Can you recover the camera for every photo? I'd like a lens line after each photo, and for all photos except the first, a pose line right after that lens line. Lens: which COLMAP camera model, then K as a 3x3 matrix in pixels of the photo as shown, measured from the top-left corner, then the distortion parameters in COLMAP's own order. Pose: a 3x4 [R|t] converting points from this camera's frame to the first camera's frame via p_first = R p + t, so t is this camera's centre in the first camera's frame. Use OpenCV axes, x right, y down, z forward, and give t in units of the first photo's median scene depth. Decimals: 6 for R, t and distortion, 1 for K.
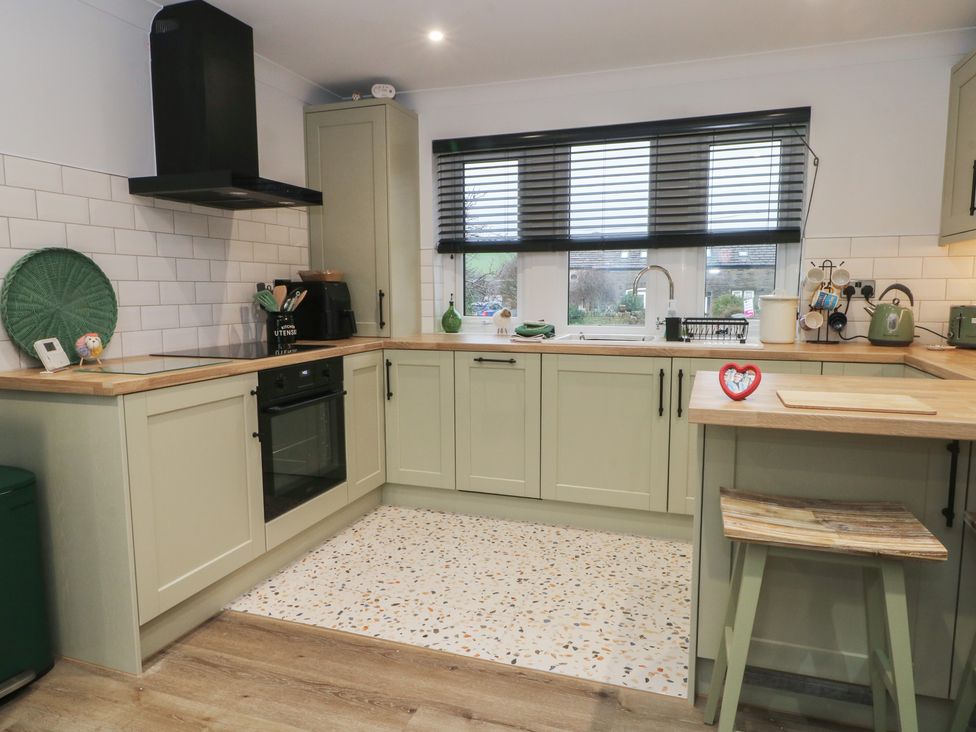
lens RADIAL K [[633.1, 0, 488.0], [0, 633.1, 366.0], [0, 0, 1]] dist [0.002131, -0.003086]
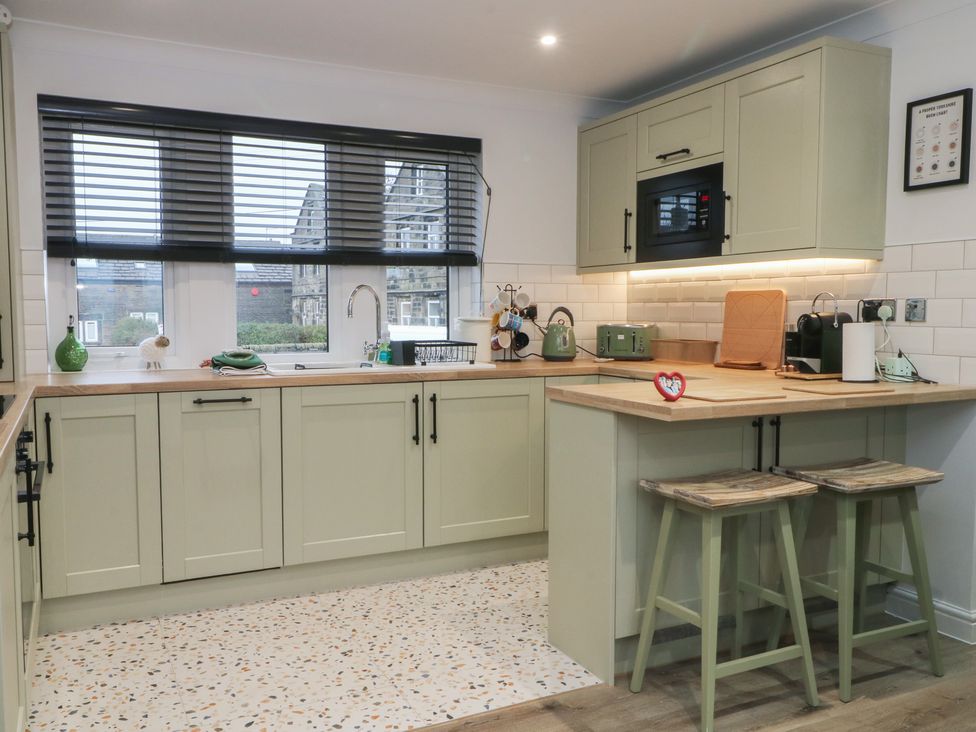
lens RADIAL K [[813.2, 0, 471.5], [0, 813.2, 367.9], [0, 0, 1]] dist [0.006832, 0.002827]
pose [[0.709758, -0.045373, 0.702983, -0.500357], [0.080656, 0.996595, -0.017110, -0.007502], [-0.699813, 0.068843, 0.711001, 0.074888]]
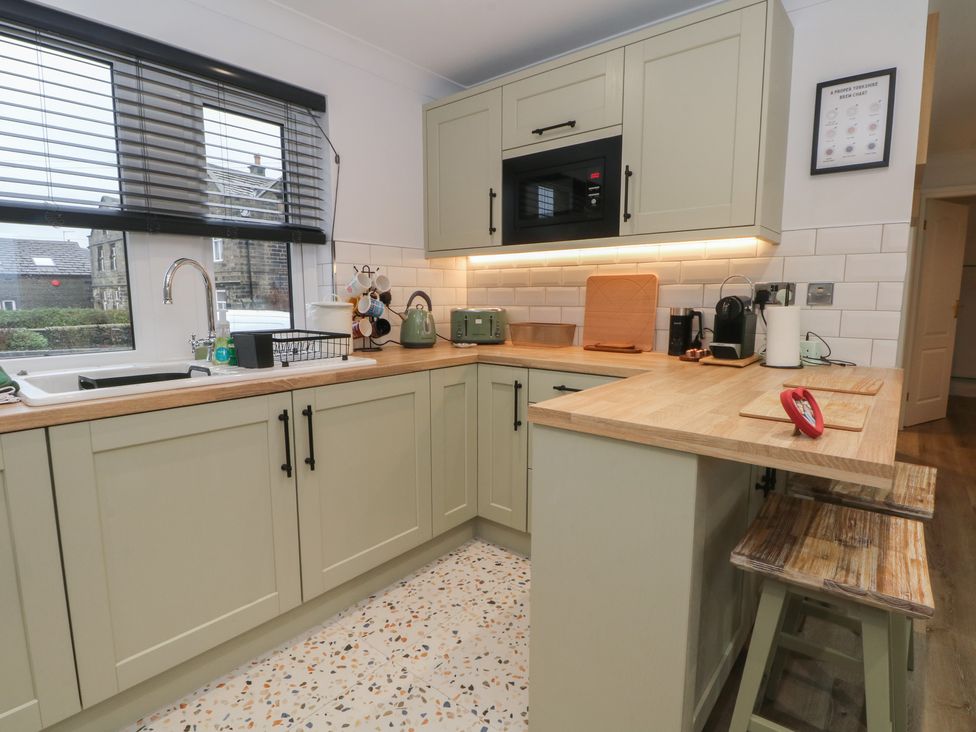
lens RADIAL K [[514.2, 0, 483.1], [0, 514.2, 366.0], [0, 0, 1]] dist [-0.000092, -0.012012]
pose [[0.352256, -0.118801, 0.928333, -0.155221], [0.109517, 0.990329, 0.085179, -0.063867], [-0.929474, 0.071663, 0.361860, 0.575902]]
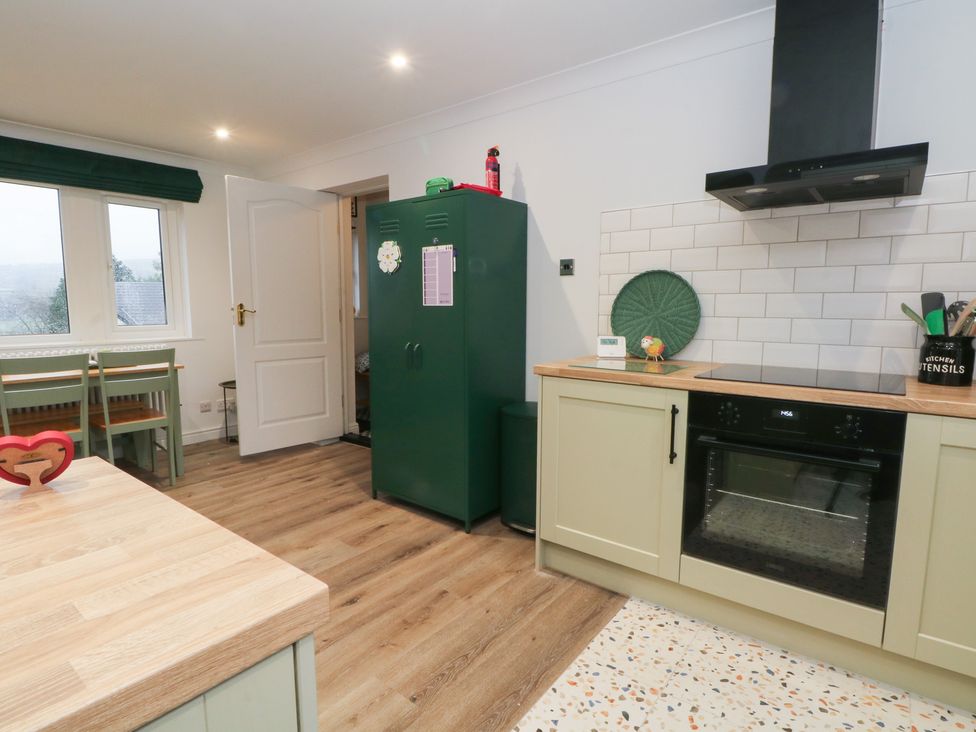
lens RADIAL K [[514.2, 0, 483.1], [0, 514.2, 366.0], [0, 0, 1]] dist [-0.000092, -0.012012]
pose [[-0.318471, 0.116699, -0.940722, 0.352683], [-0.112751, 0.980685, 0.159827, -0.092145], [0.941203, 0.156967, -0.299162, 0.768599]]
